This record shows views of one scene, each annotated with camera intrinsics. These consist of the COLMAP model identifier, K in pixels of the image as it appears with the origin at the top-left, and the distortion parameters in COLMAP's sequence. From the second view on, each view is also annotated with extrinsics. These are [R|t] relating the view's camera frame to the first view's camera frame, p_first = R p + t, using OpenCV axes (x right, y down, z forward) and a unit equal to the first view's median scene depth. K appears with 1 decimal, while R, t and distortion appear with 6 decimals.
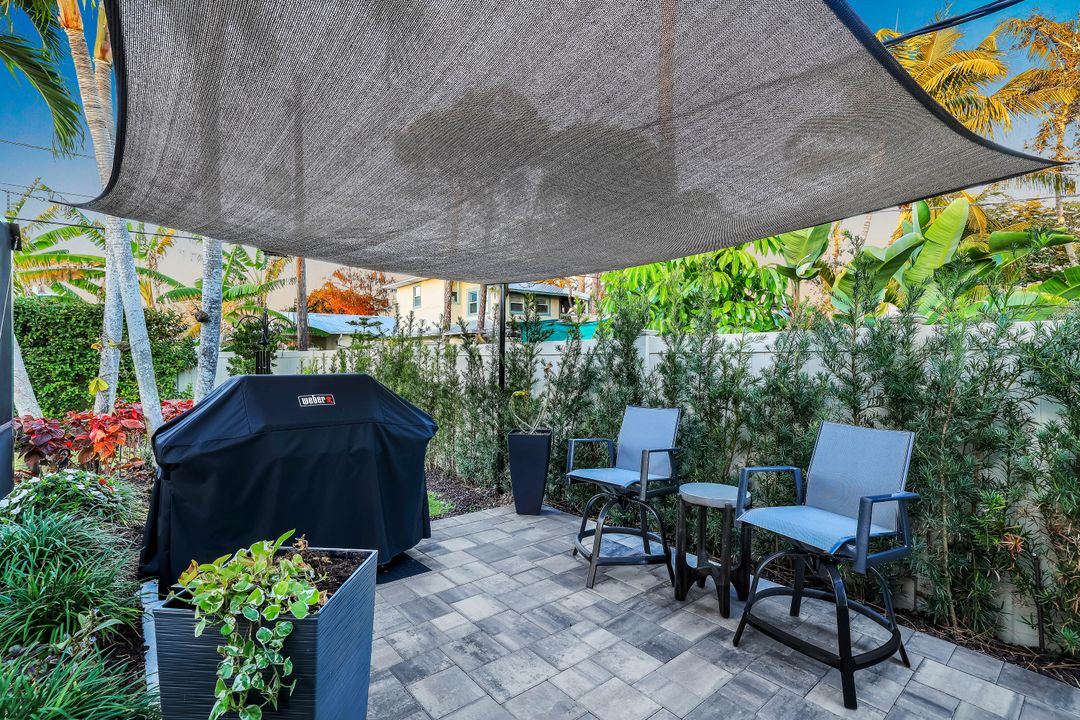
lens RADIAL K [[498.1, 0, 537.3], [0, 498.1, 353.6], [0, 0, 1]] dist [-0.023278, 0.000214]
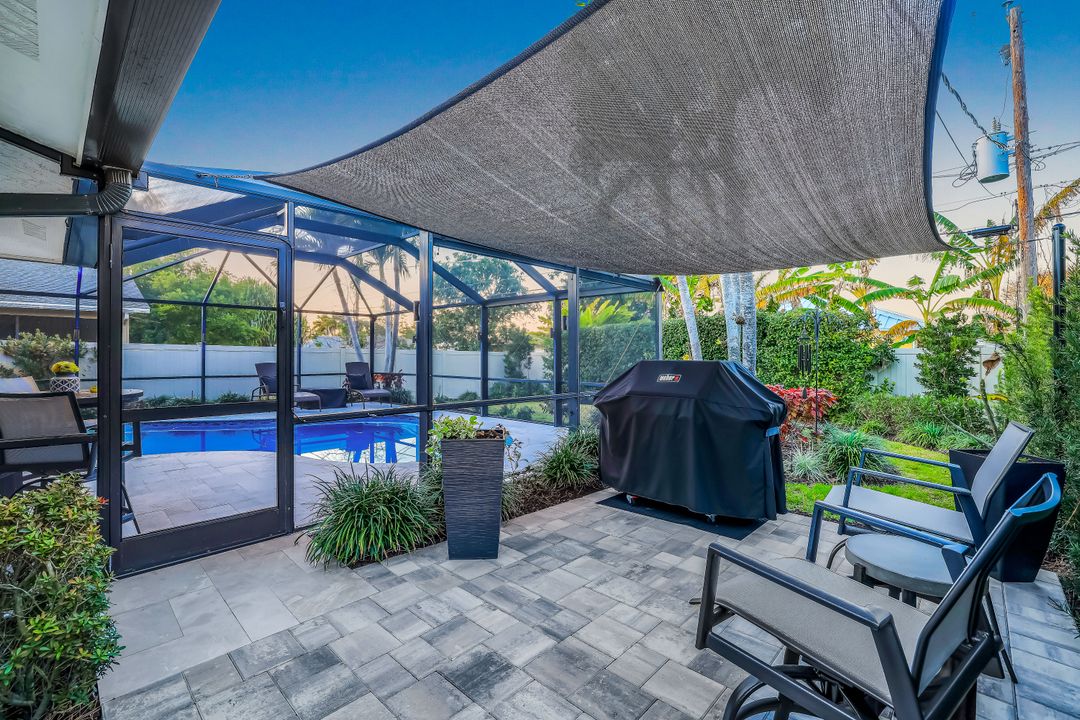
lens RADIAL K [[473.6, 0, 529.9], [0, 473.6, 353.6], [0, 0, 1]] dist [-0.012310, 0.000144]
pose [[0.120096, -0.004954, -0.992750, 0.840390], [0.006155, 0.999972, -0.004245, 0.028068], [0.992743, -0.005600, 0.120124, 0.453622]]
